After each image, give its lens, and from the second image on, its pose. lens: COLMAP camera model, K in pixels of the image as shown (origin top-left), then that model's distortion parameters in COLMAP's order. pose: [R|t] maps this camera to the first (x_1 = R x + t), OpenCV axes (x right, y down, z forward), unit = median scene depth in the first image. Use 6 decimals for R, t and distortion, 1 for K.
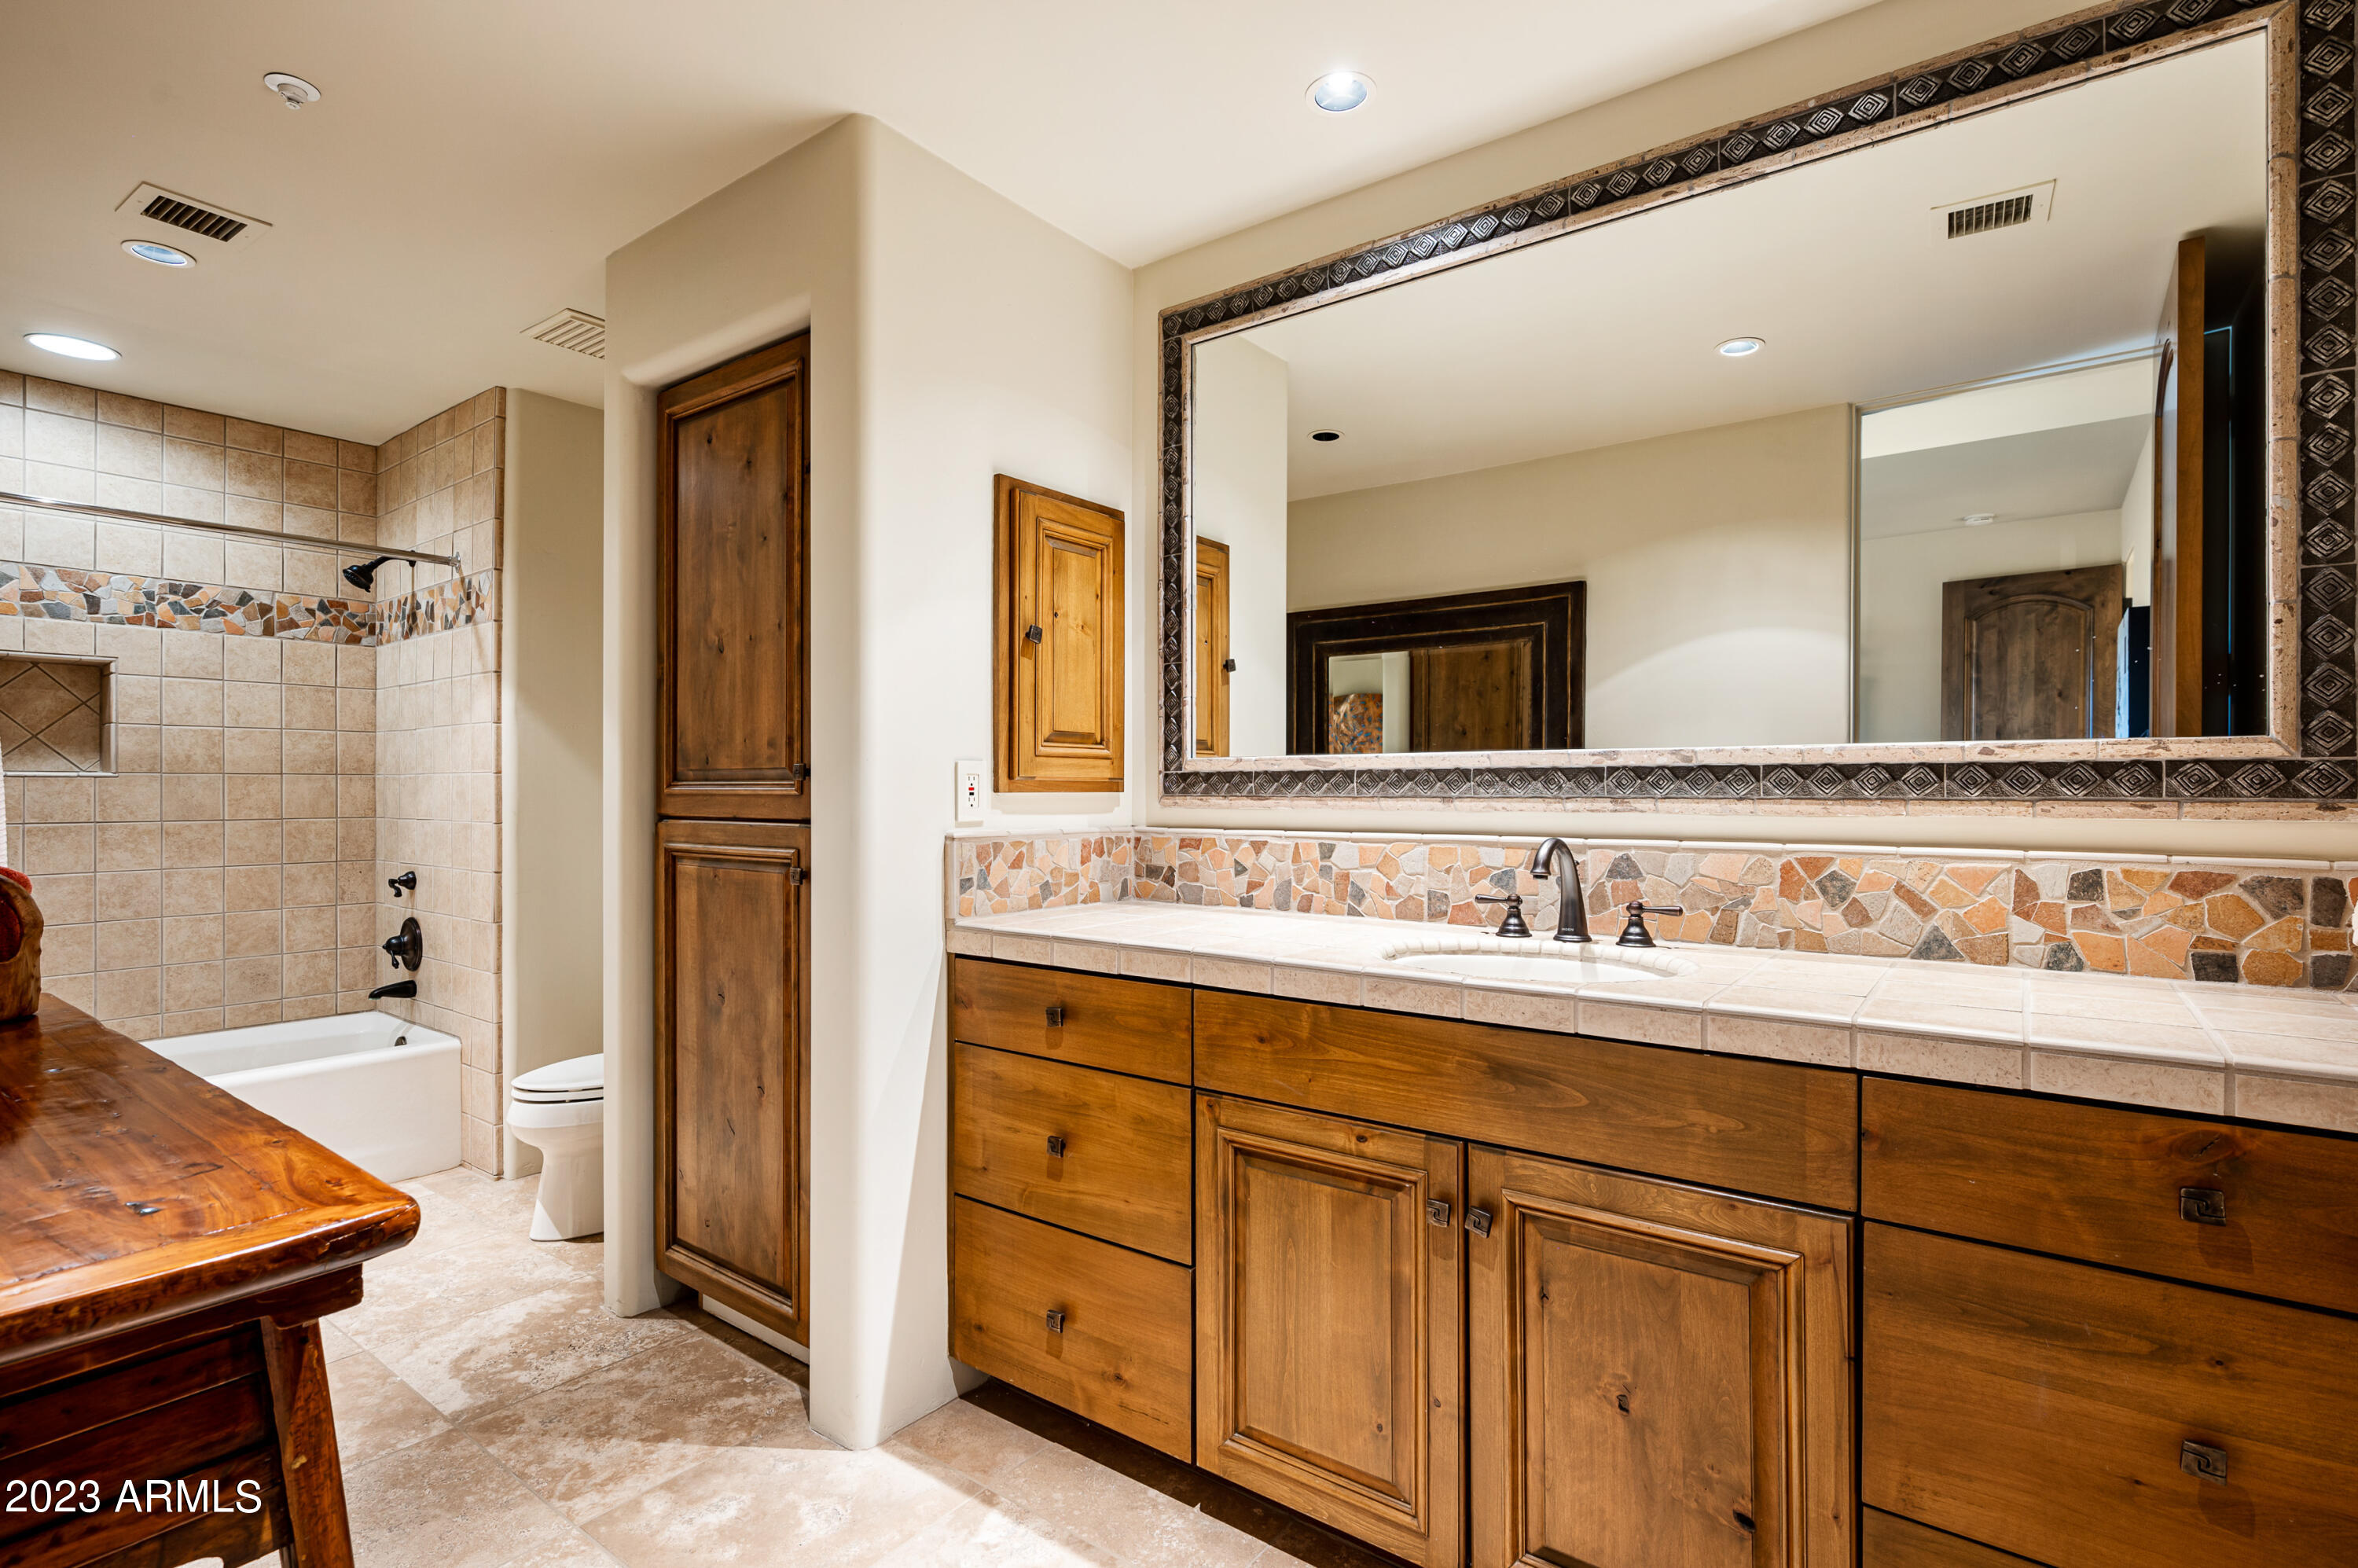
lens RADIAL K [[1128.2, 0, 1169.0], [0, 1128.2, 780.9], [0, 0, 1]] dist [0.003426, -0.000263]
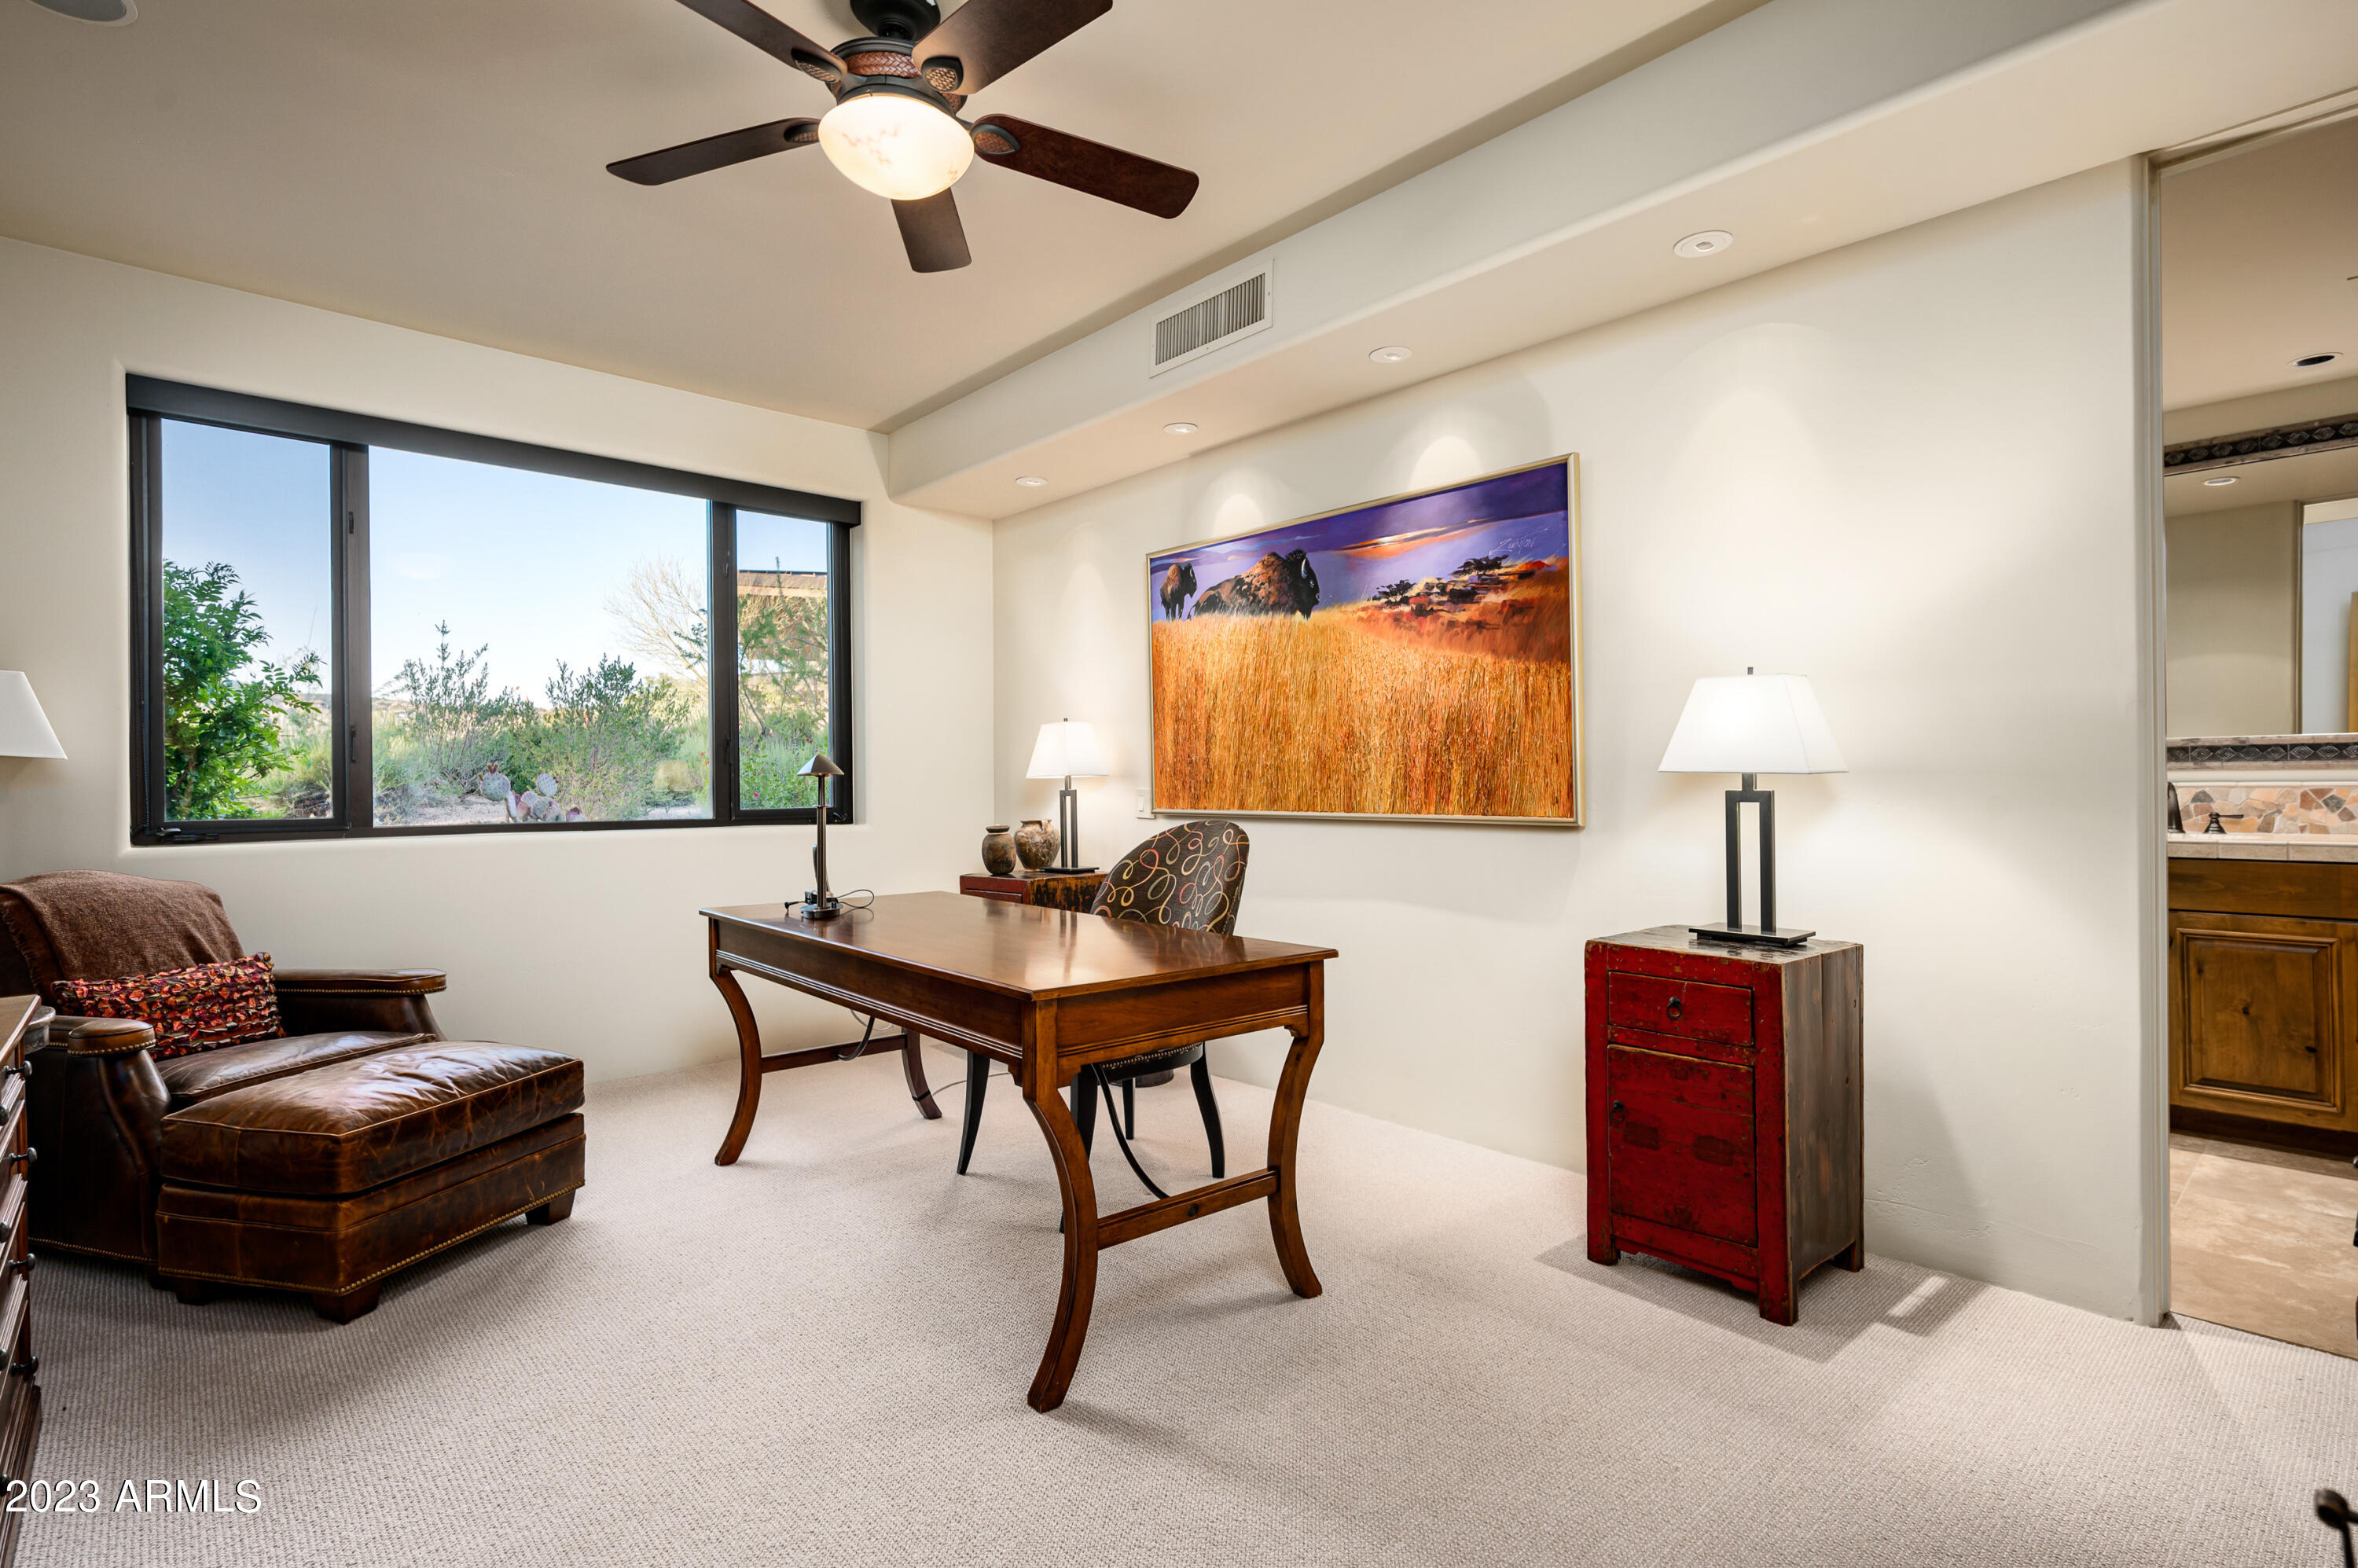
lens RADIAL K [[1128.2, 0, 1180.8], [0, 1128.2, 771.3], [0, 0, 1]] dist [0.003426, -0.000263]
pose [[0.982698, -0.005871, -0.185121, -1.077906], [0.005015, 0.999974, -0.005091, 0.036215], [0.185146, 0.004075, 0.982703, -1.397896]]
